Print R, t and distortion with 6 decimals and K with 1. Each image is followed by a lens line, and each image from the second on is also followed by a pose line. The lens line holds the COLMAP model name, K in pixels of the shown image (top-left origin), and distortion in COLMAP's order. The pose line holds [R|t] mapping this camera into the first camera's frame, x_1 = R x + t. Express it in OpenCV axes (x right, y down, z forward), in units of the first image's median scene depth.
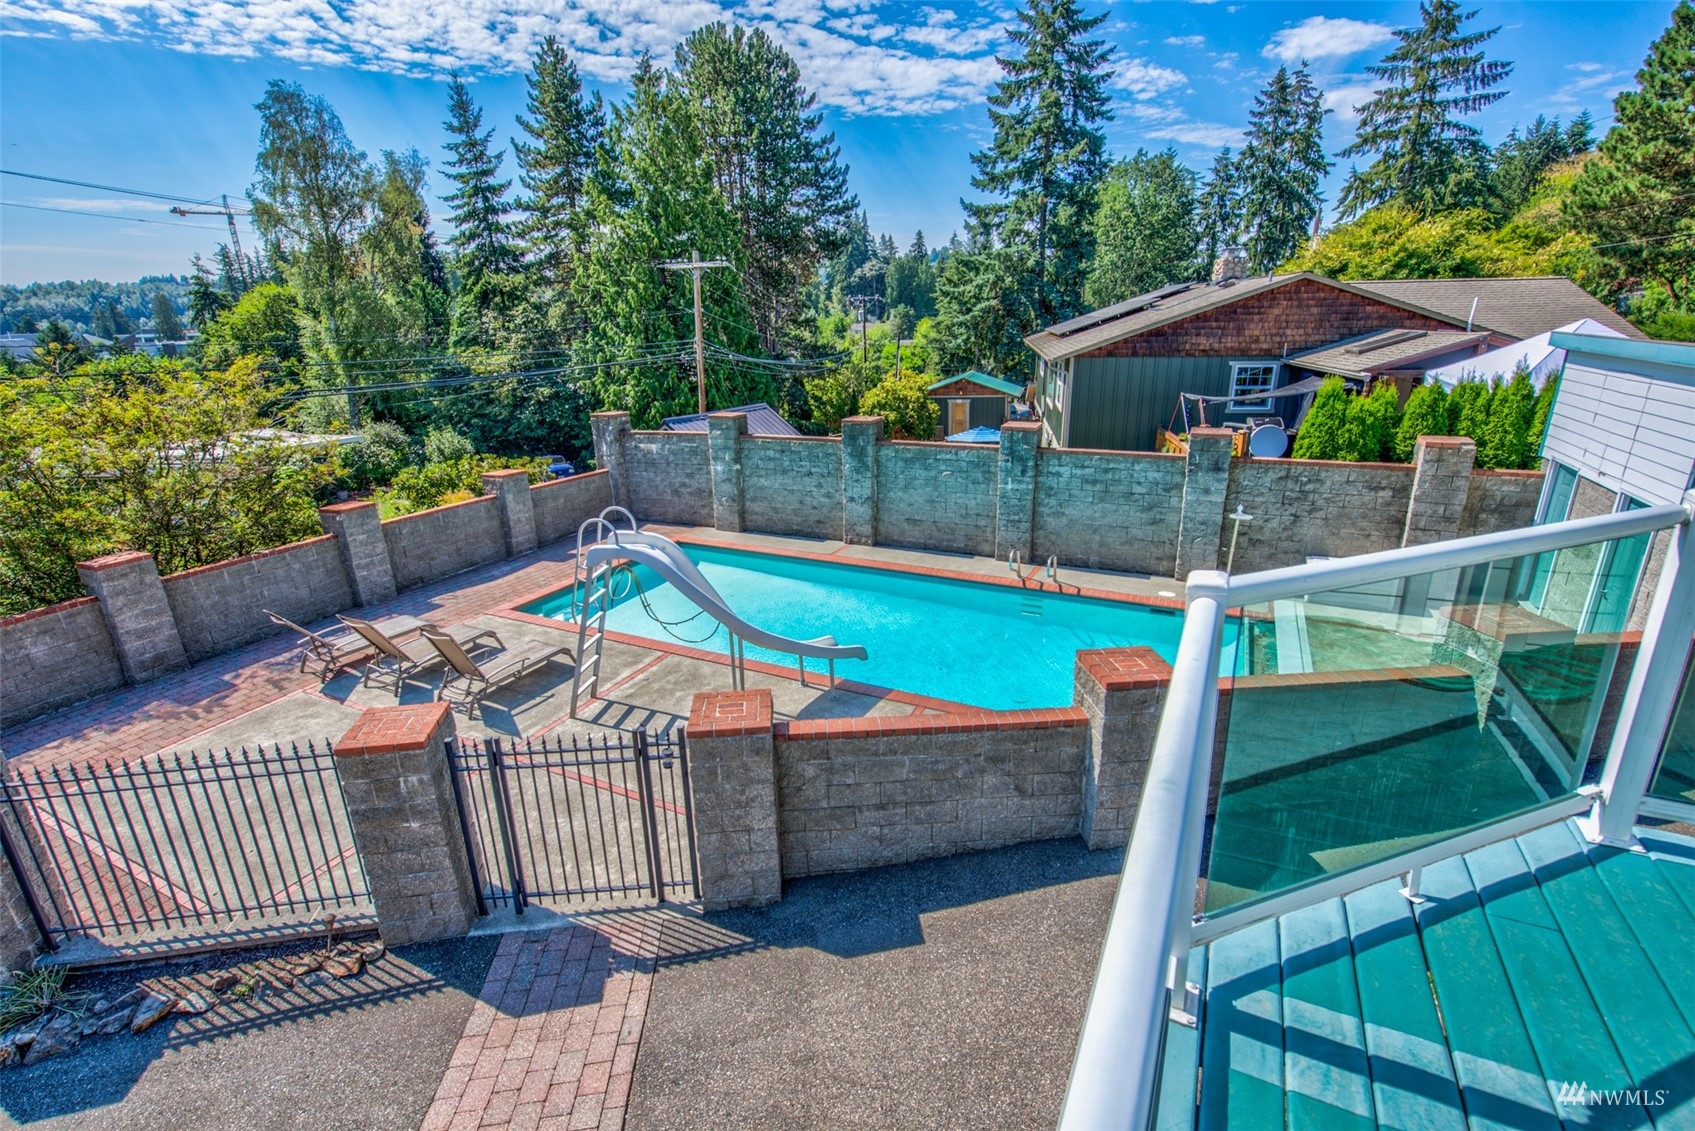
lens RADIAL K [[803.6, 0, 827.9], [0, 803.6, 566.4], [0, 0, 1]] dist [0.016358, -0.020055]
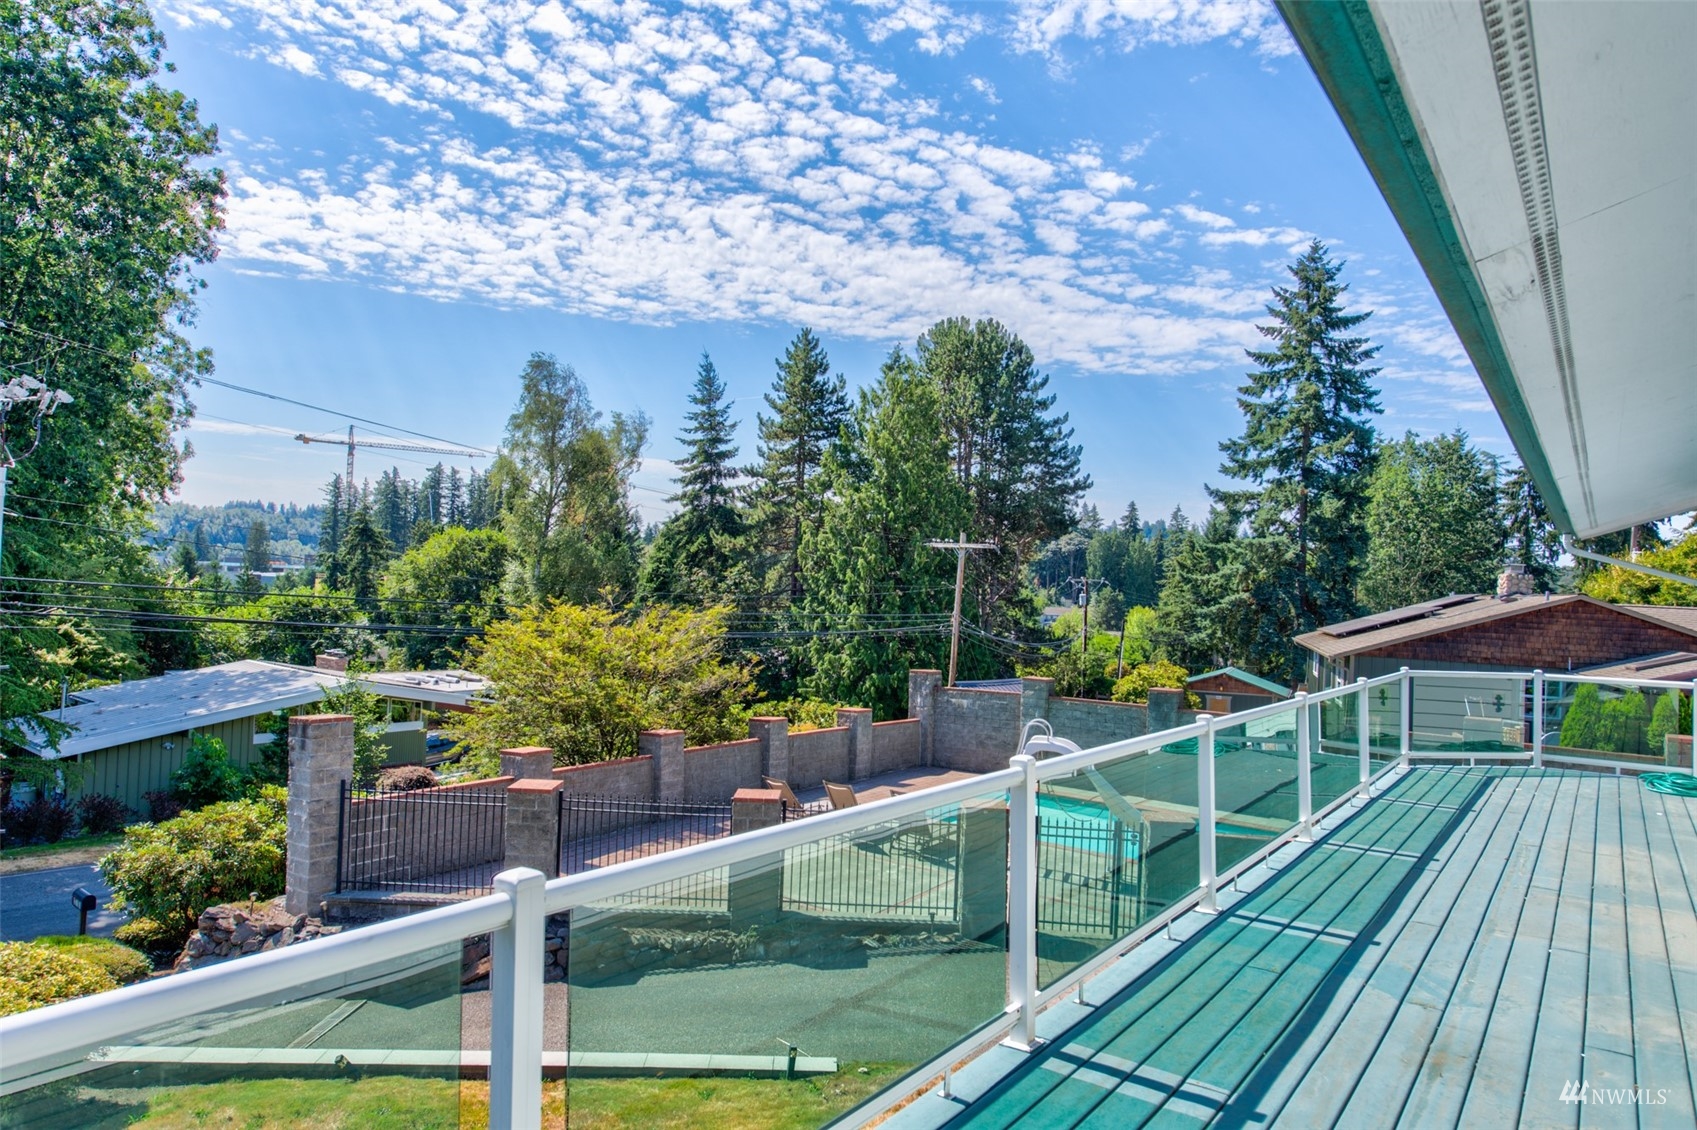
lens RADIAL K [[1045.4, 0, 836.2], [0, 1045.4, 562.0], [0, 0, 1]] dist [0.002737, -0.000314]
pose [[0.984061, 0.062076, -0.166645, -0.045665], [-0.112375, 0.943353, -0.312182, 0.041677], [0.137826, 0.325933, 0.935292, -0.134383]]
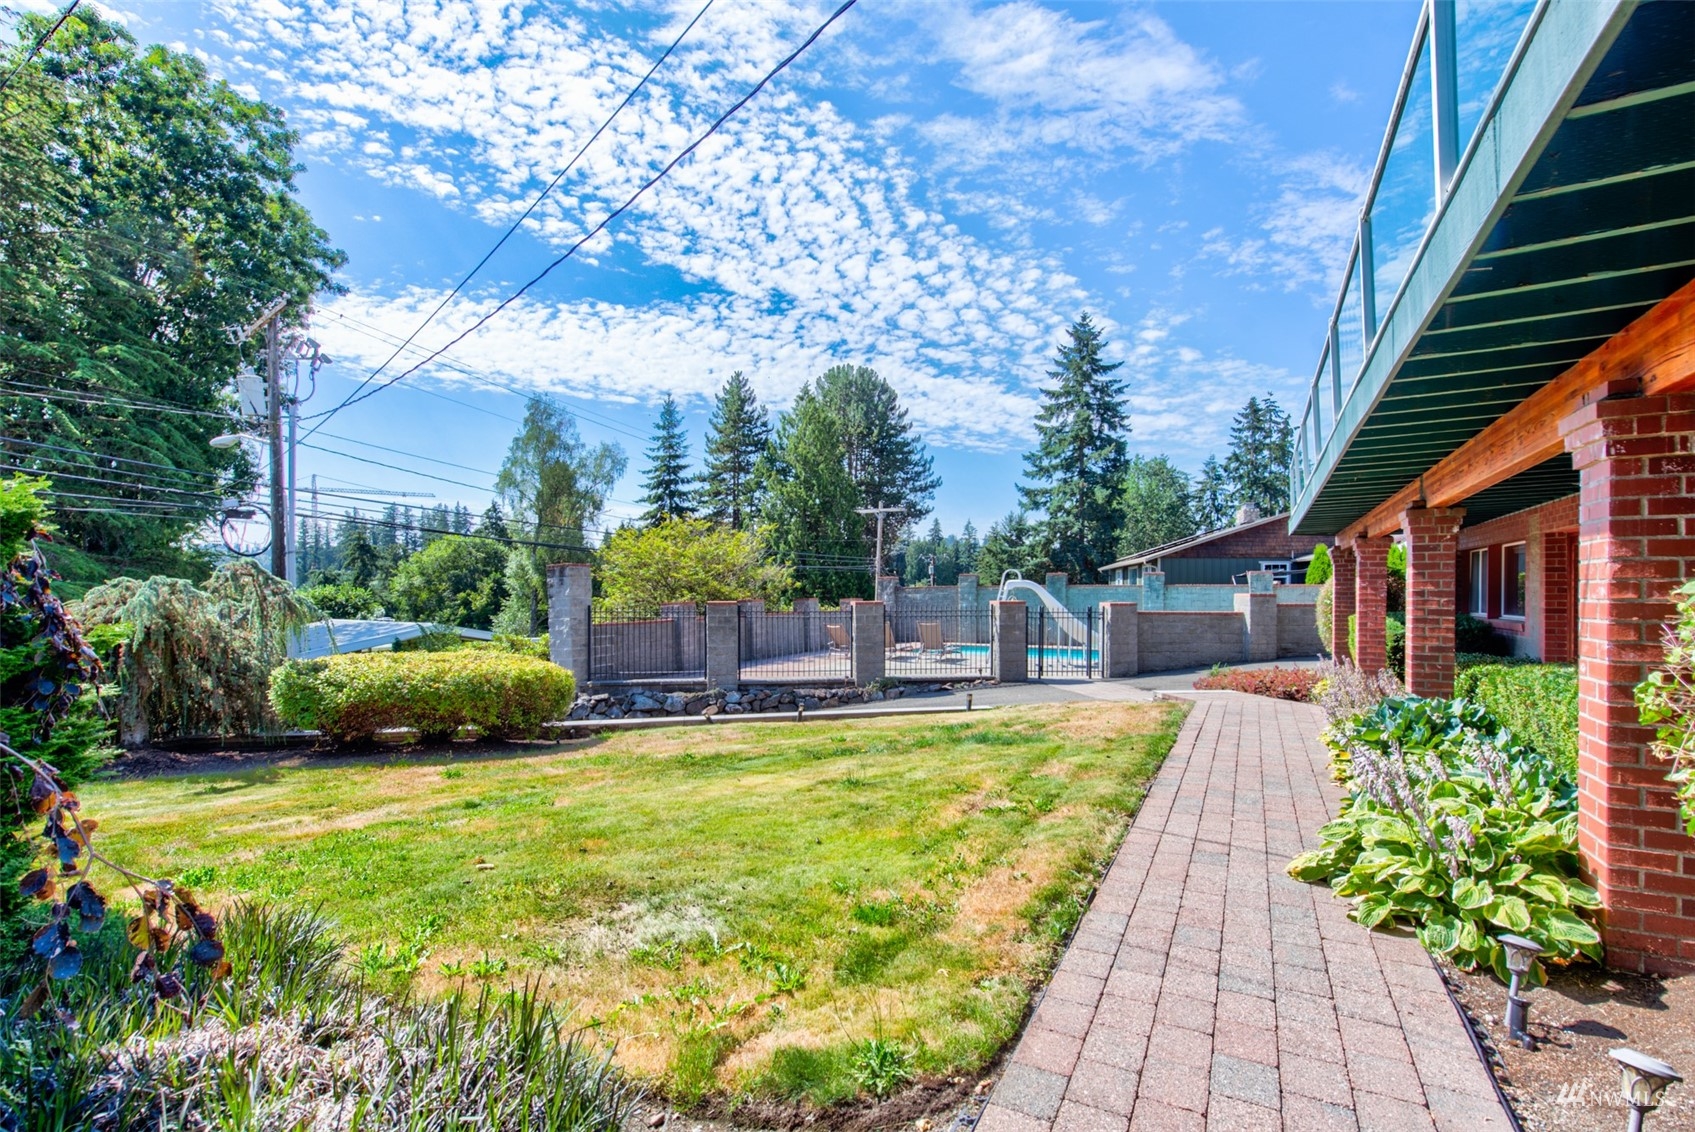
lens RADIAL K [[778.9, 0, 830.5], [0, 778.9, 571.7], [0, 0, 1]] dist [0.012425, 0.000101]
pose [[0.999240, 0.025729, -0.029290, -0.099045], [-0.033703, 0.947736, -0.317270, 0.091730], [0.019596, 0.318016, 0.947883, -0.157329]]
